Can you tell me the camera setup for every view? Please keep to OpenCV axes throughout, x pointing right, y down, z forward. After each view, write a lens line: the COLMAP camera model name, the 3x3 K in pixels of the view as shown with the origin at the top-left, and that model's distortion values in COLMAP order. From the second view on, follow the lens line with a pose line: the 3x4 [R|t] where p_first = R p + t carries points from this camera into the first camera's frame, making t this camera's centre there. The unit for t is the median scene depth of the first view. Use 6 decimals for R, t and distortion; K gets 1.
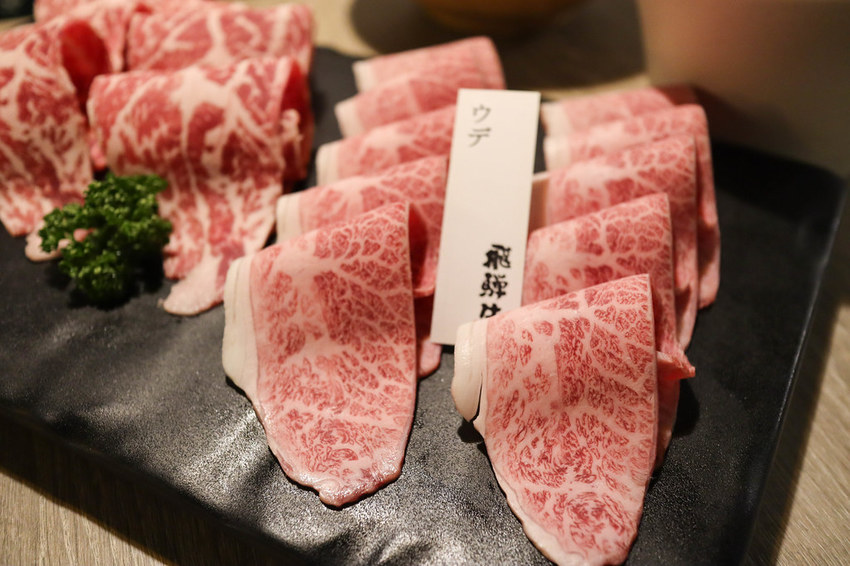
lens RADIAL K [[846.9, 0, 422.9], [0, 846.9, 285.1], [0, 0, 1]] dist [0.013515, -0.027775]
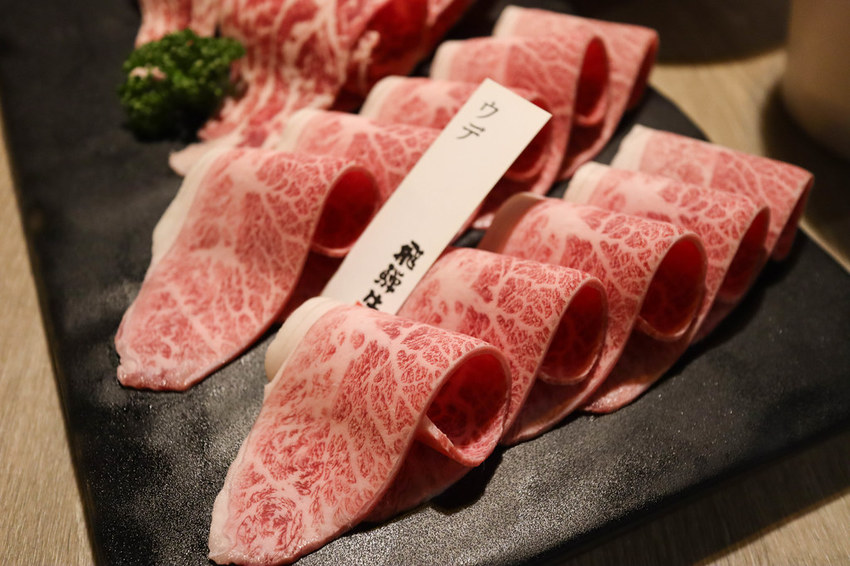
lens RADIAL K [[831.6, 0, 425.9], [0, 831.6, 288.5], [0, 0, 1]] dist [0.007291, -0.033279]
pose [[0.798942, 0.469951, -0.375282, 0.481779], [-0.408372, 0.882014, 0.235124, -0.231656], [0.441501, -0.034595, 0.896594, 0.160595]]
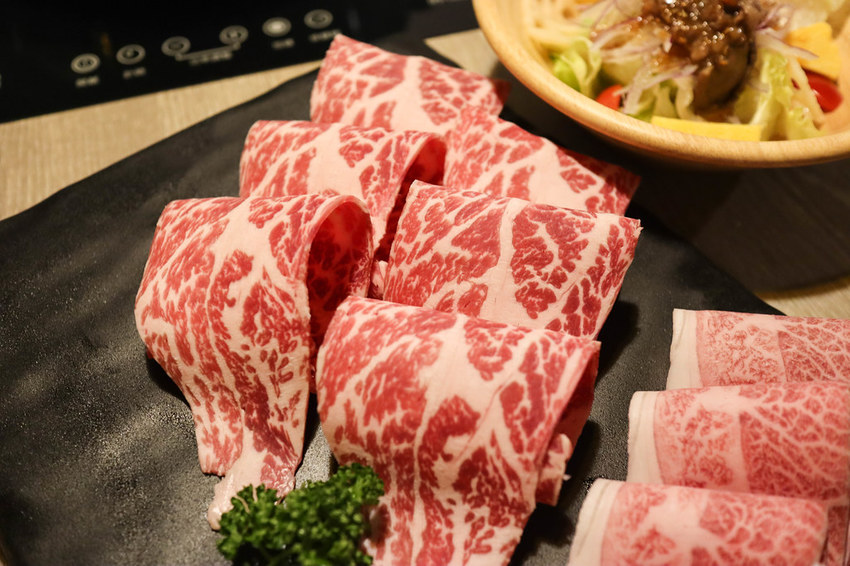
lens RADIAL K [[831.6, 0, 425.9], [0, 831.6, 288.5], [0, 0, 1]] dist [0.007291, -0.033279]
pose [[0.923909, 0.306988, -0.228364, -0.169136], [-0.257450, 0.940328, 0.222493, -0.544495], [0.283039, -0.146771, 0.947812, 0.357096]]
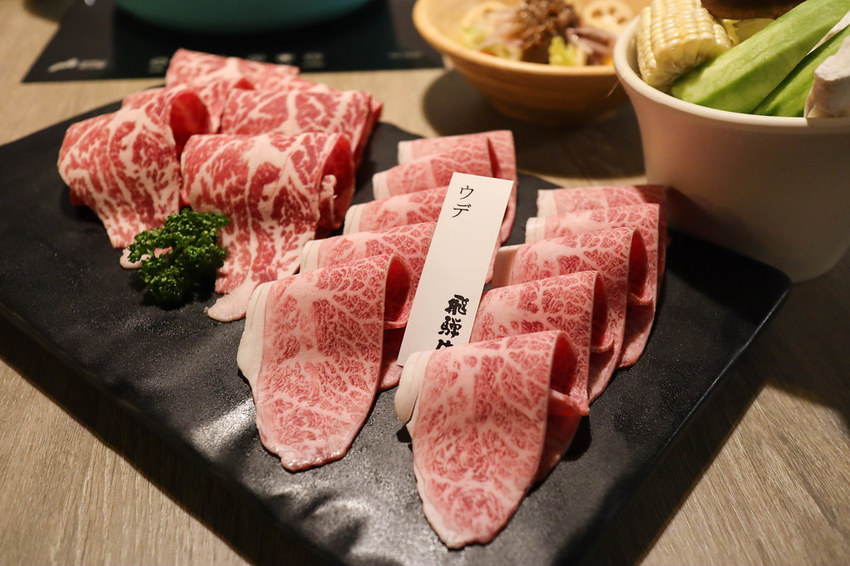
lens RADIAL K [[831.6, 0, 425.9], [0, 831.6, 288.5], [0, 0, 1]] dist [0.007291, -0.033279]
pose [[0.982595, 0.117984, -0.143483, 0.219992], [-0.127065, 0.990322, -0.055835, 0.018191], [0.135507, 0.073095, 0.988076, -0.247411]]
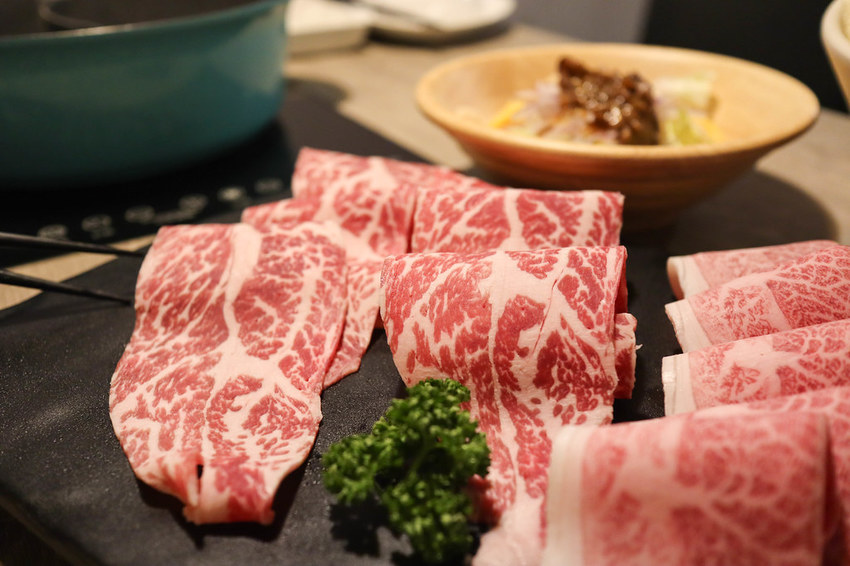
lens RADIAL K [[841.6, 0, 423.4], [0, 841.6, 298.8], [0, 0, 1]] dist [0.094742, -0.220691]
pose [[0.986377, 0.059864, -0.153219, -0.264066], [-0.095964, 0.965921, -0.240391, -0.014336], [0.133607, 0.251820, 0.958507, 0.264222]]
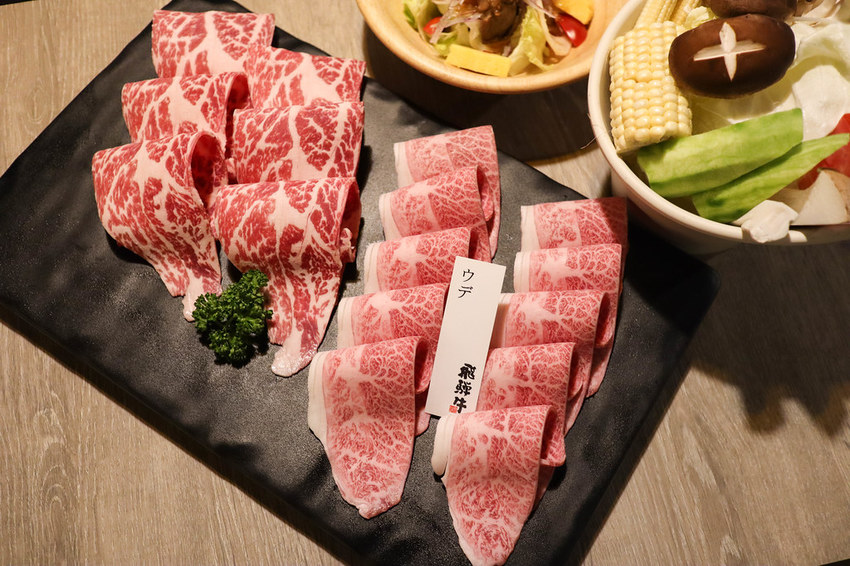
lens RADIAL K [[831.6, 0, 425.9], [0, 831.6, 288.5], [0, 0, 1]] dist [0.007291, -0.033279]
pose [[0.996391, 0.080965, -0.025492, 0.034801], [-0.061049, 0.892195, 0.447506, -0.928126], [0.058976, -0.444335, 0.893917, -0.420239]]
